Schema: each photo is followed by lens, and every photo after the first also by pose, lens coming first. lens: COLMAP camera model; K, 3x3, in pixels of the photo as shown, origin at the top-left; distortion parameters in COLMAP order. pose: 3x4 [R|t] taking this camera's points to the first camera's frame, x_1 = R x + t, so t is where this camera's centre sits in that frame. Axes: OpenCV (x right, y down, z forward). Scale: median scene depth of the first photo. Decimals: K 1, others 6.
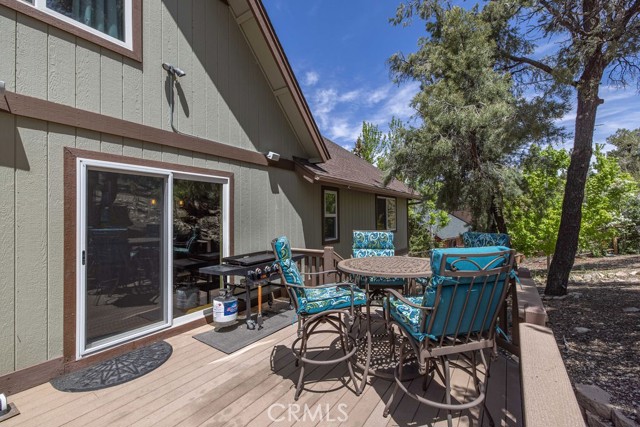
lens RADIAL K [[273.0, 0, 320.0], [0, 273.0, 212.8], [0, 0, 1]] dist [0.004298, 0.000239]
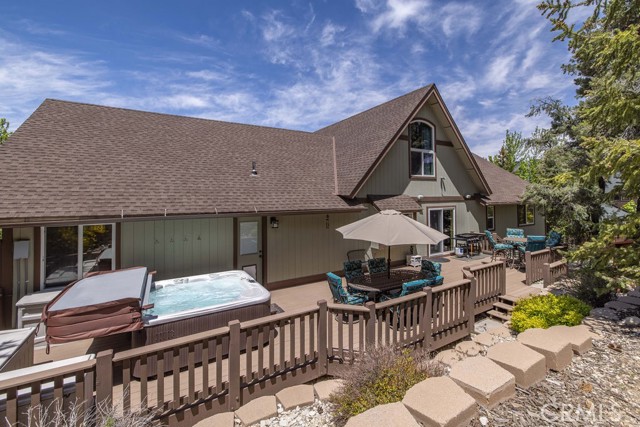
lens RADIAL K [[273.0, 0, 320.9], [0, 273.0, 193.1], [0, 0, 1]] dist [0.004298, 0.000239]
pose [[0.901715, -0.008083, -0.432255, -0.428544], [0.003255, 0.999924, -0.011907, -0.299921], [0.432318, 0.009330, 0.901673, -2.636109]]
